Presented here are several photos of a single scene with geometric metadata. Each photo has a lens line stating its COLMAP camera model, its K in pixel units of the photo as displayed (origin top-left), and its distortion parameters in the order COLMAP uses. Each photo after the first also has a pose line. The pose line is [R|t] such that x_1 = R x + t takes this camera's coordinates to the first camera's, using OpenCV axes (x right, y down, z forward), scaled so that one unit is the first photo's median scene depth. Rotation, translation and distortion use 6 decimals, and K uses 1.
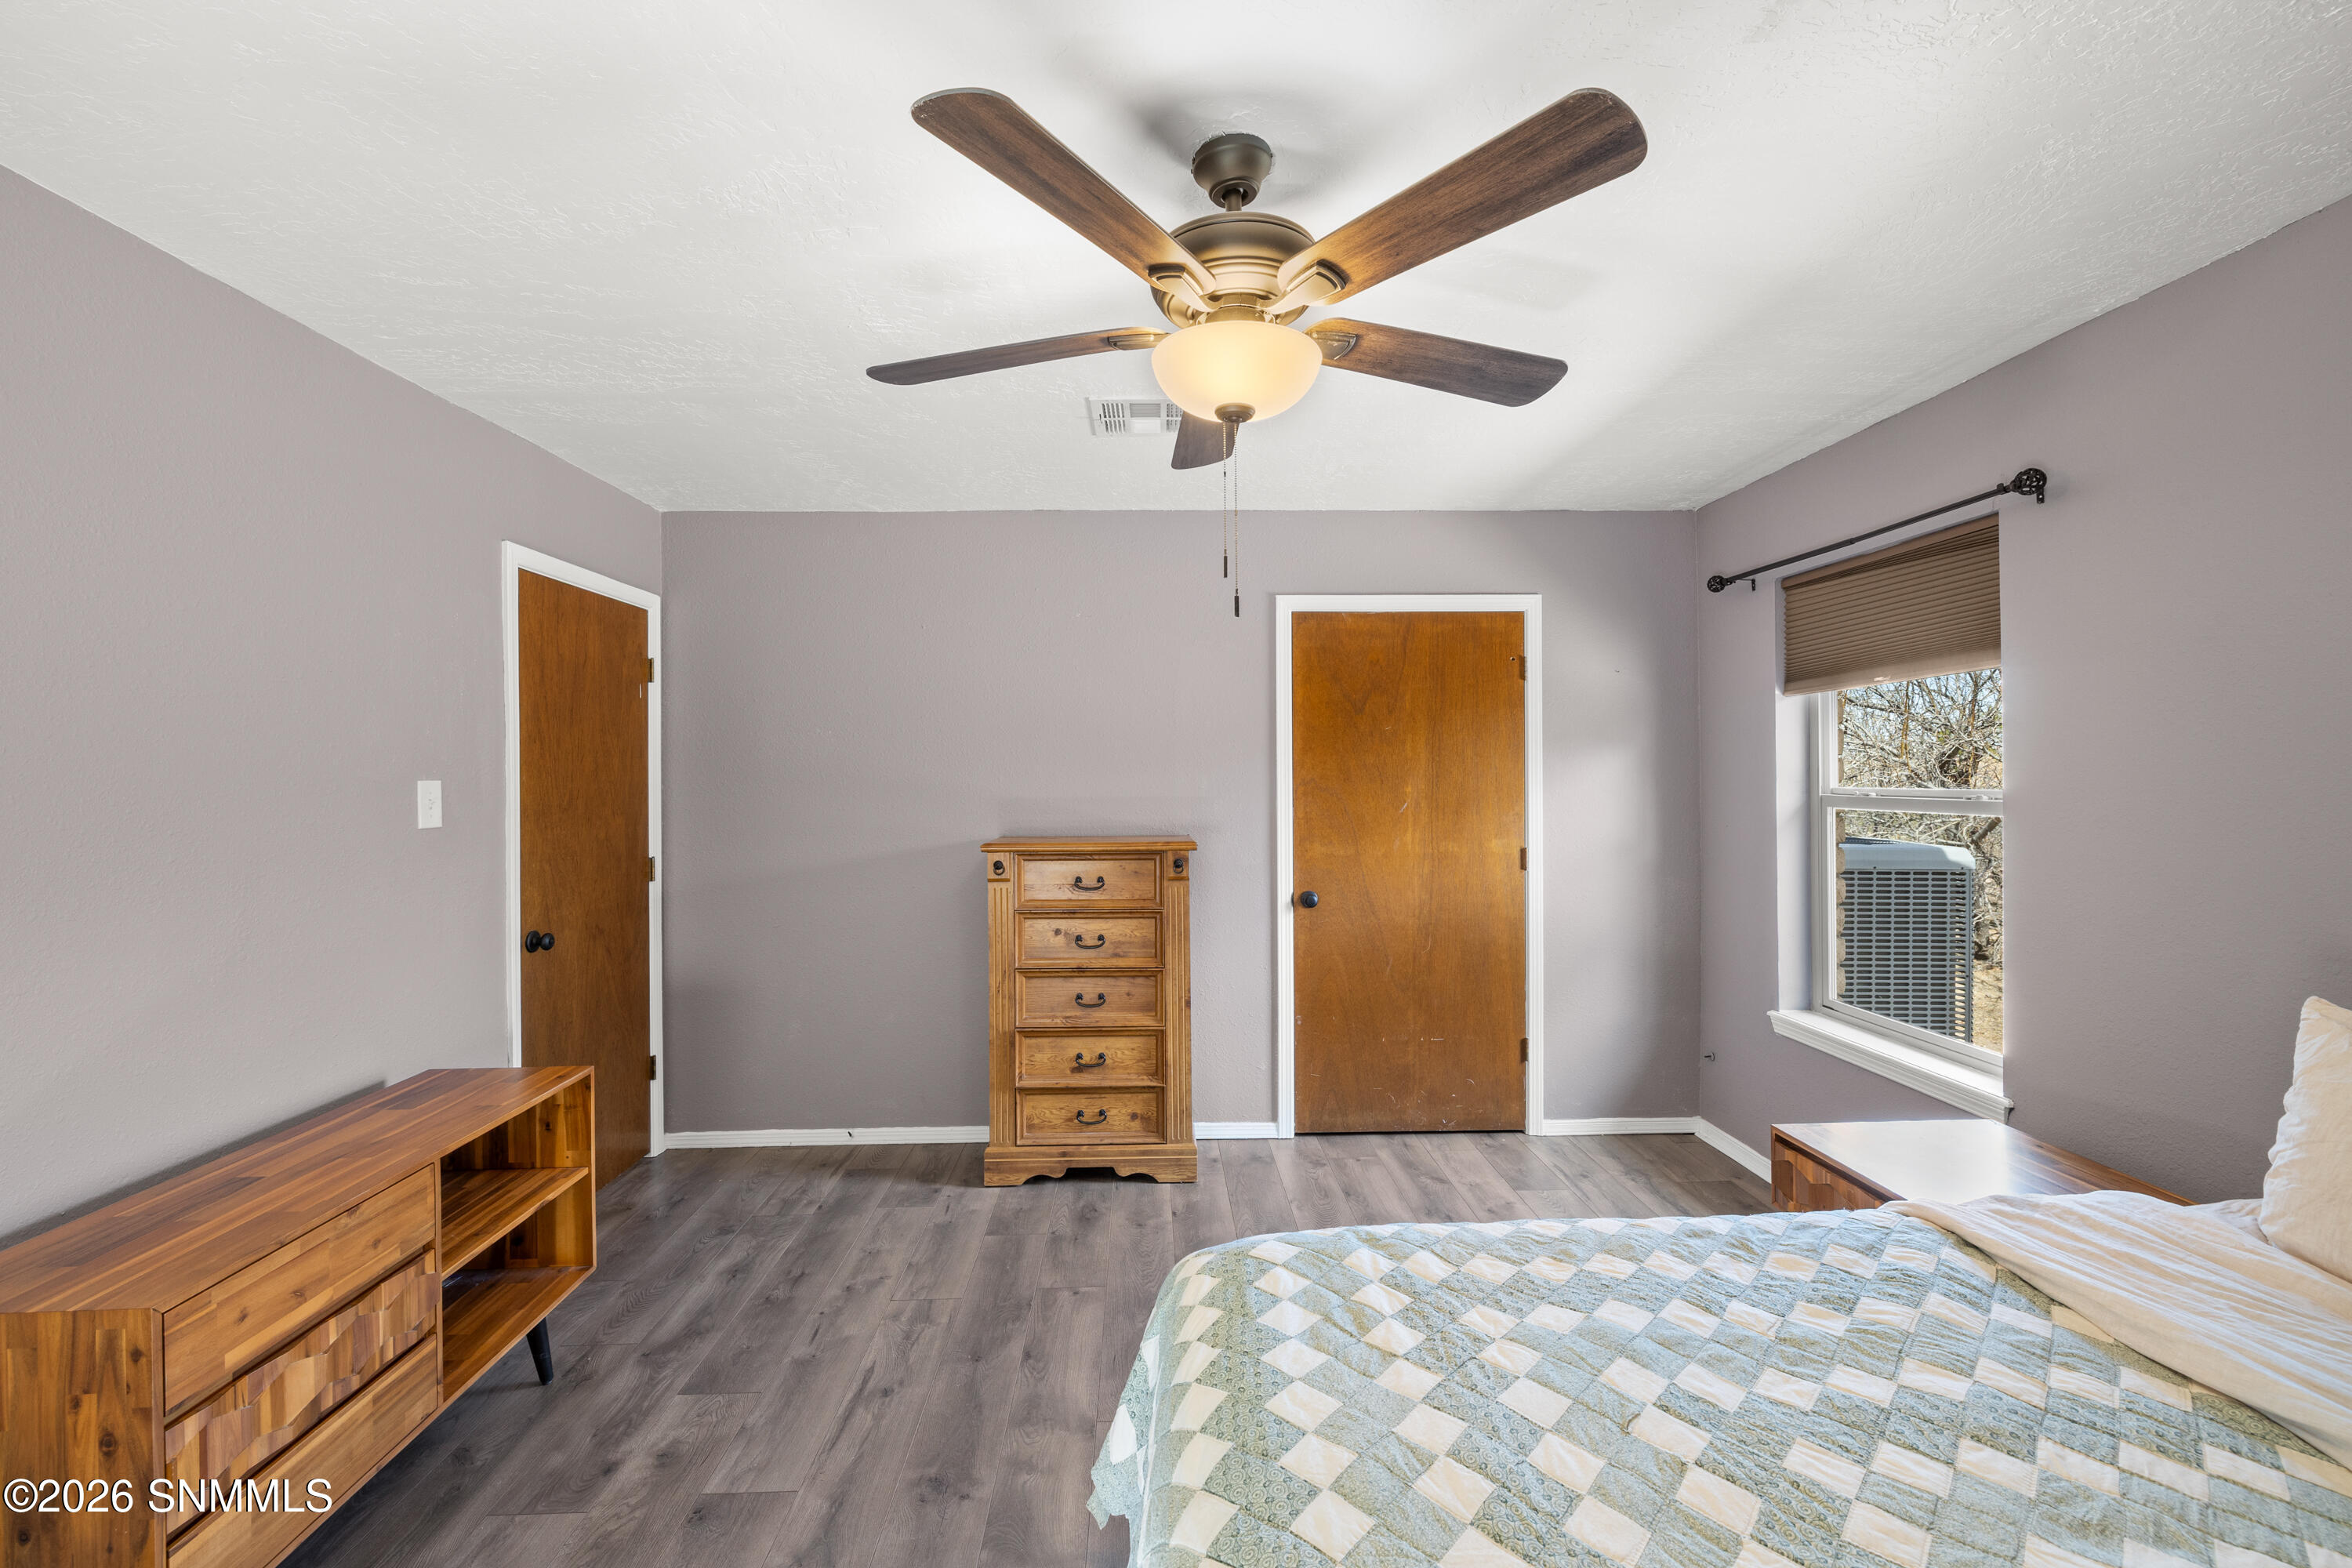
lens RADIAL K [[985.6, 0, 1172.3], [0, 985.6, 774.7], [0, 0, 1]] dist [0.000338, 0.000343]
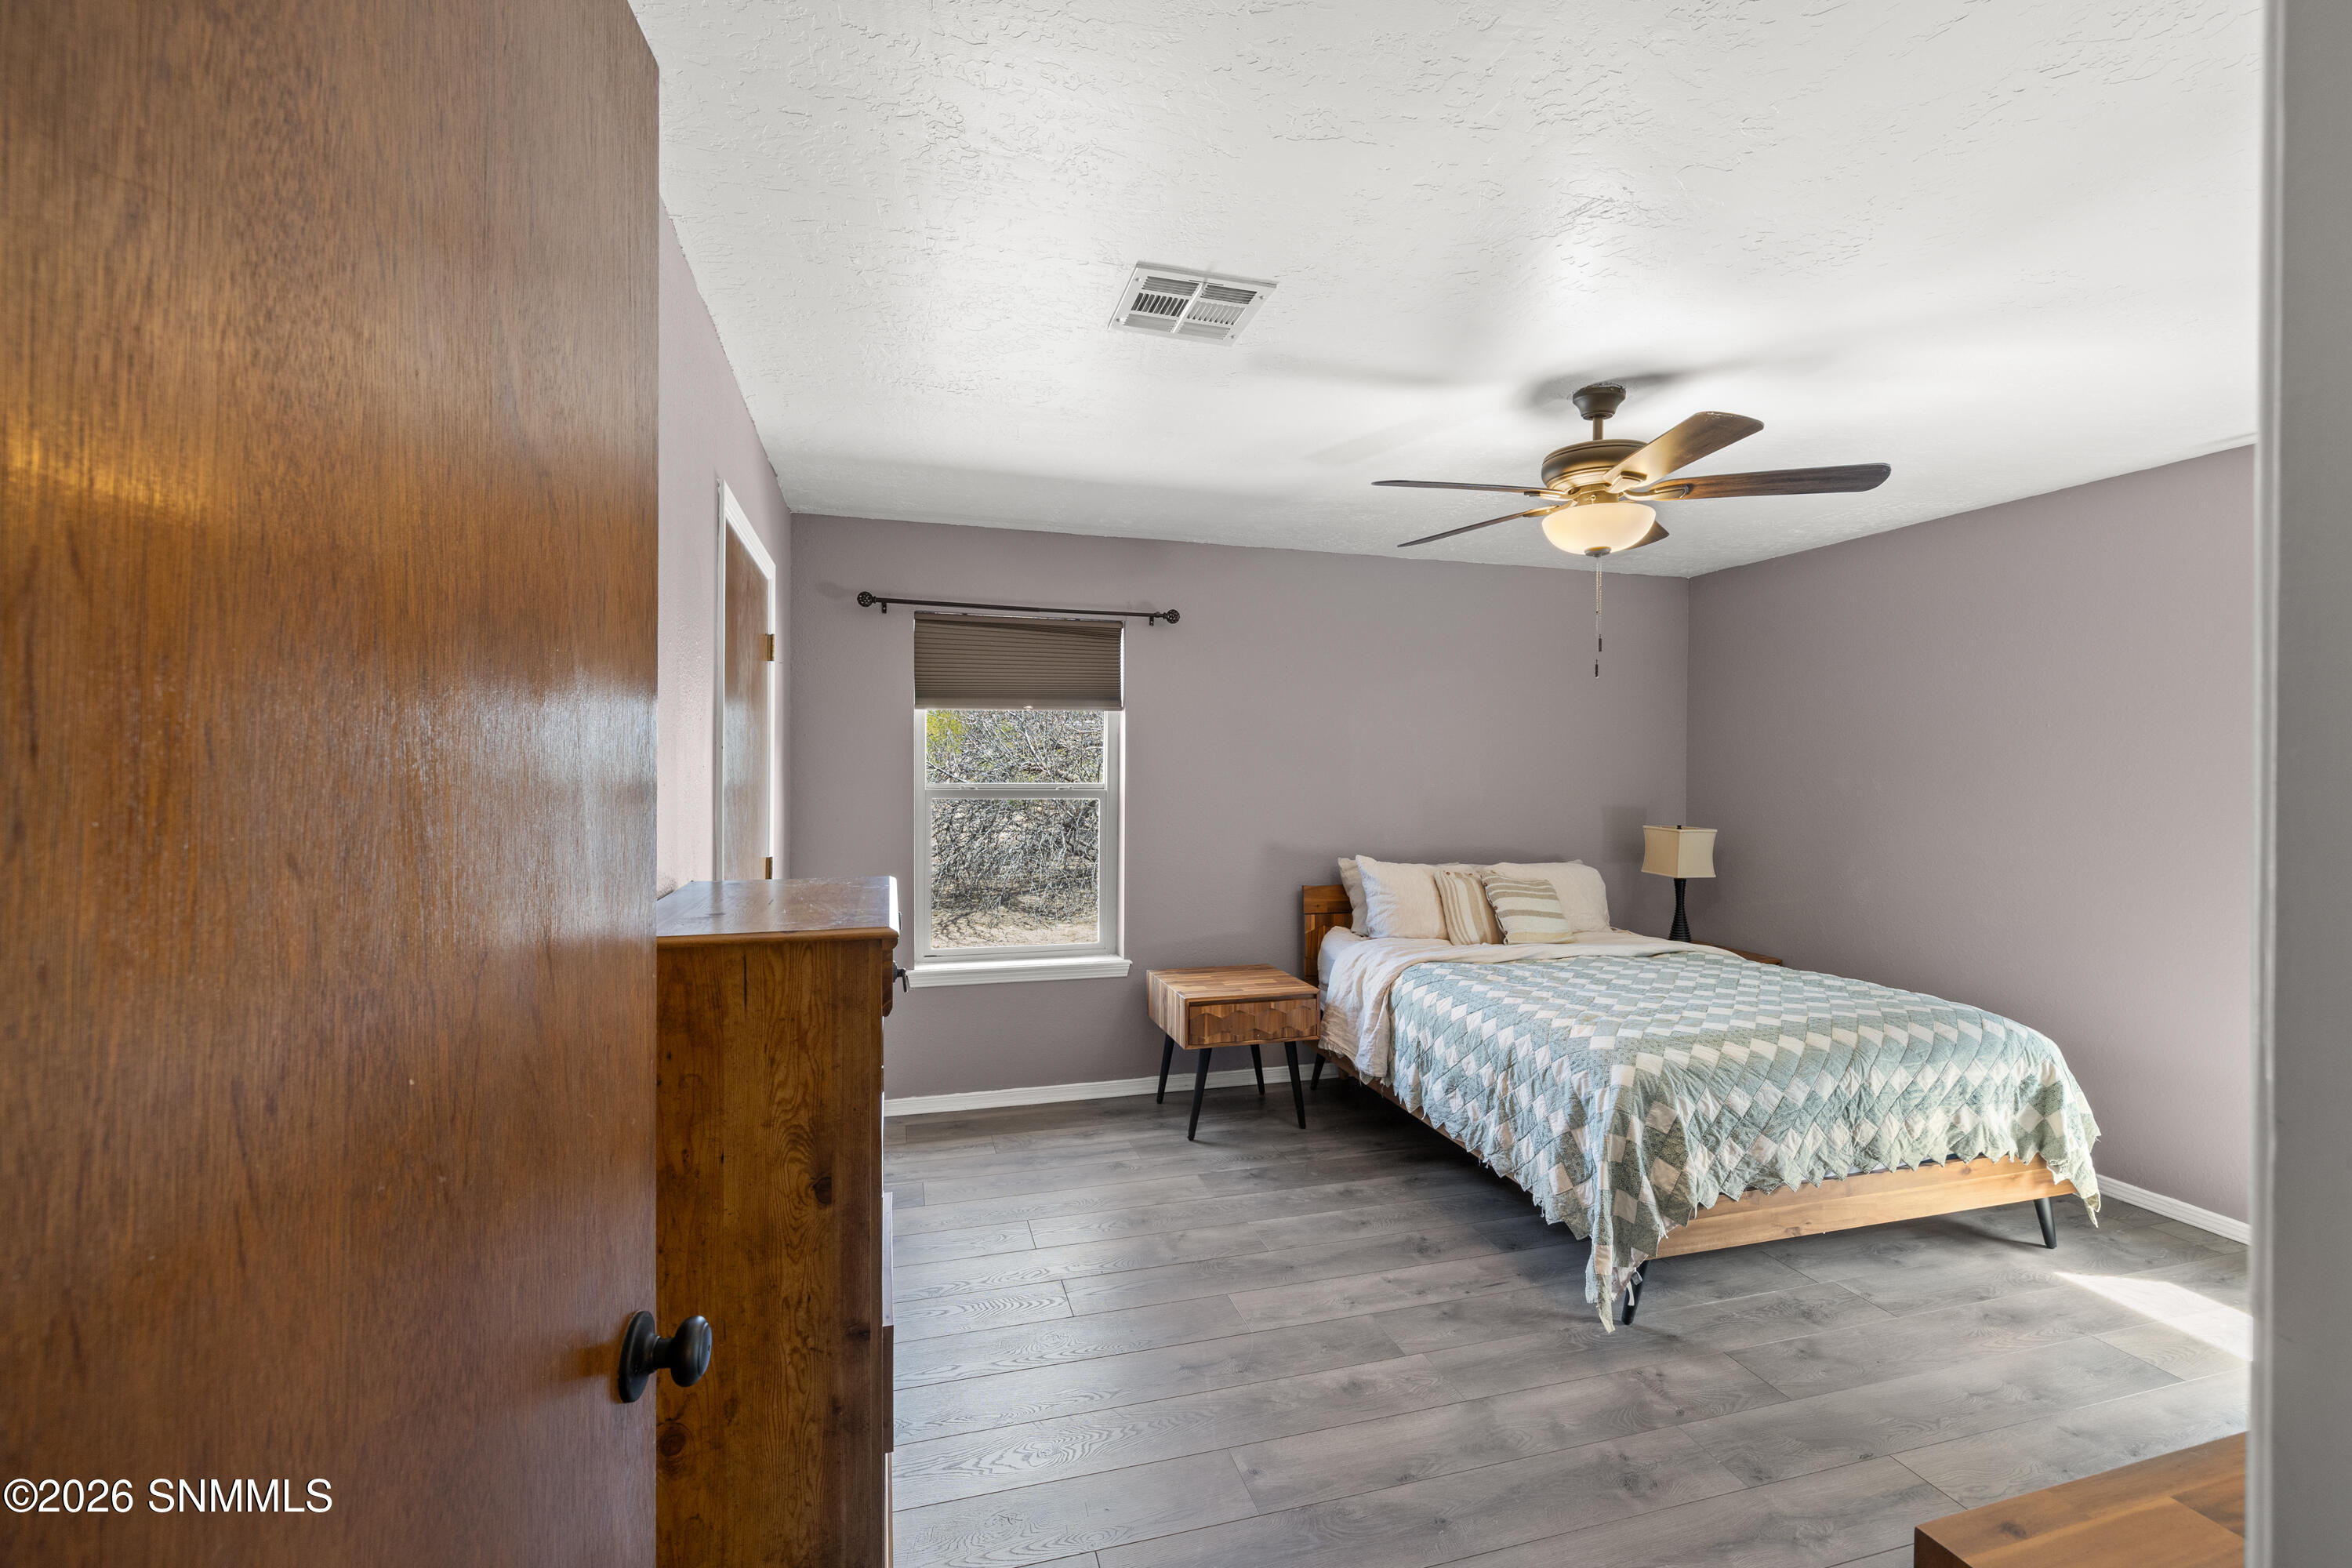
lens RADIAL K [[985.6, 0, 1172.3], [0, 985.6, 774.7], [0, 0, 1]] dist [0.000338, 0.000343]
pose [[-0.243217, -0.000195, 0.969972, -0.838244], [-0.007979, 0.999967, -0.001799, 0.002469], [-0.969939, -0.008177, -0.243211, 1.297900]]
